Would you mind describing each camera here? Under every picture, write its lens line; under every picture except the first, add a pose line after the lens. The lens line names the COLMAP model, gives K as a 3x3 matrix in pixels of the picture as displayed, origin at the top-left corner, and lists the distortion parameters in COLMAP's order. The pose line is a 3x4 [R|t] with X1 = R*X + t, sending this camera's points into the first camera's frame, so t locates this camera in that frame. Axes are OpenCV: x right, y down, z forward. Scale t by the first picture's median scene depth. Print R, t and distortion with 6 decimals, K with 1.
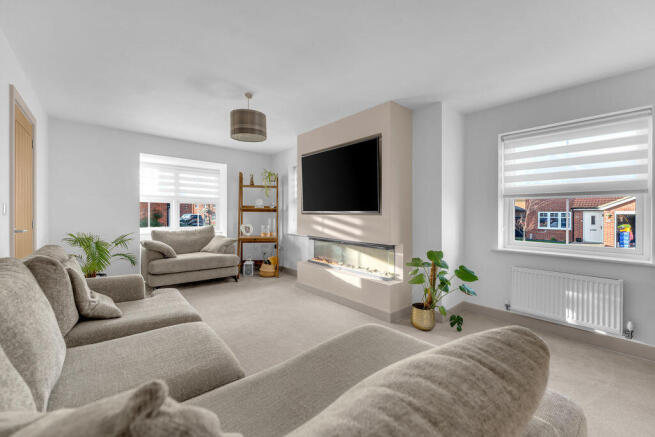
lens RADIAL K [[269.6, 0, 325.8], [0, 269.6, 231.2], [0, 0, 1]] dist [-0.002860, 0.000436]
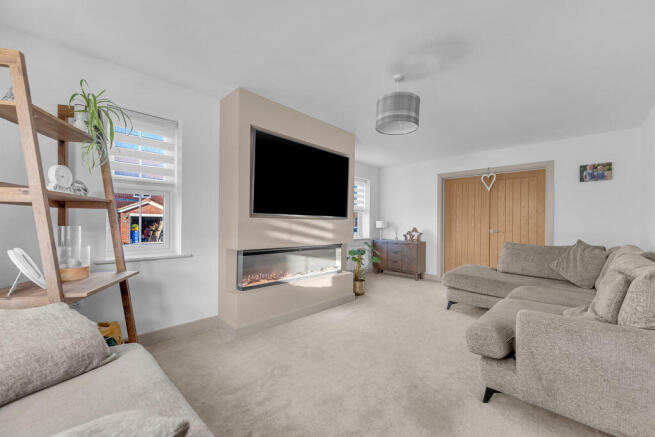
lens RADIAL K [[265.6, 0, 325.0], [0, 265.6, 225.5], [0, 0, 1]] dist [0.027853, 0.000003]
pose [[-0.097601, -0.022276, 0.994976, -0.754748], [0.045363, 0.998611, 0.026807, -0.053280], [-0.994191, 0.047752, -0.096455, 0.905974]]
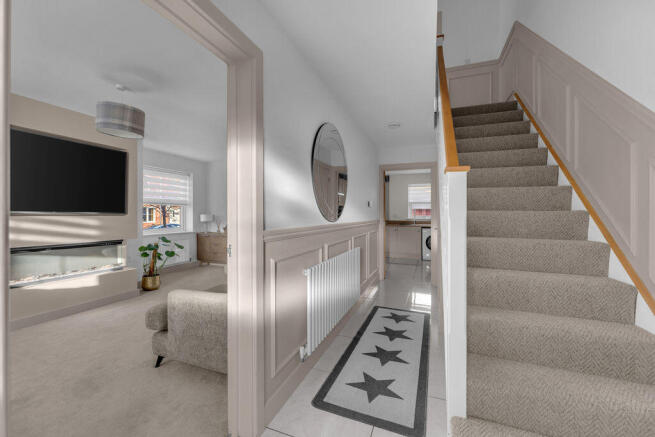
lens RADIAL K [[265.6, 0, 330.2], [0, 265.6, 217.9], [0, 0, 1]] dist [0.003605, 0.000049]
pose [[-0.478799, -0.030828, 0.877383, -0.970308], [0.031171, 0.998156, 0.052081, -0.062533], [-0.877371, 0.052285, -0.476955, 0.565783]]
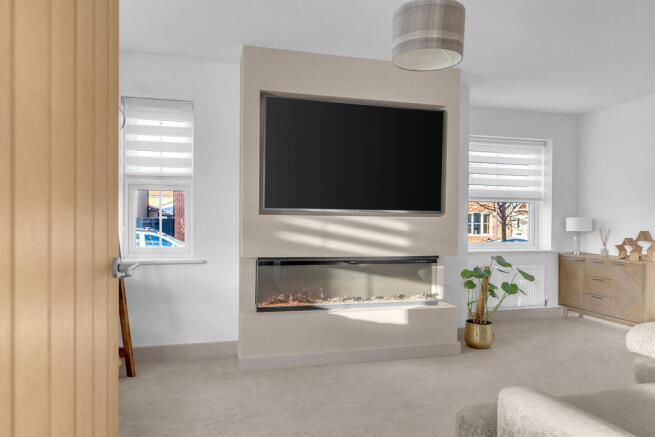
lens RADIAL K [[434.1, 0, 327.4], [0, 434.1, 227.6], [0, 0, 1]] dist [0.000676, 0.000755]
pose [[0.432458, -0.024185, 0.901330, -0.748062], [0.049059, 0.998791, 0.003262, -0.036336], [-0.900319, 0.042807, 0.433121, 0.570962]]
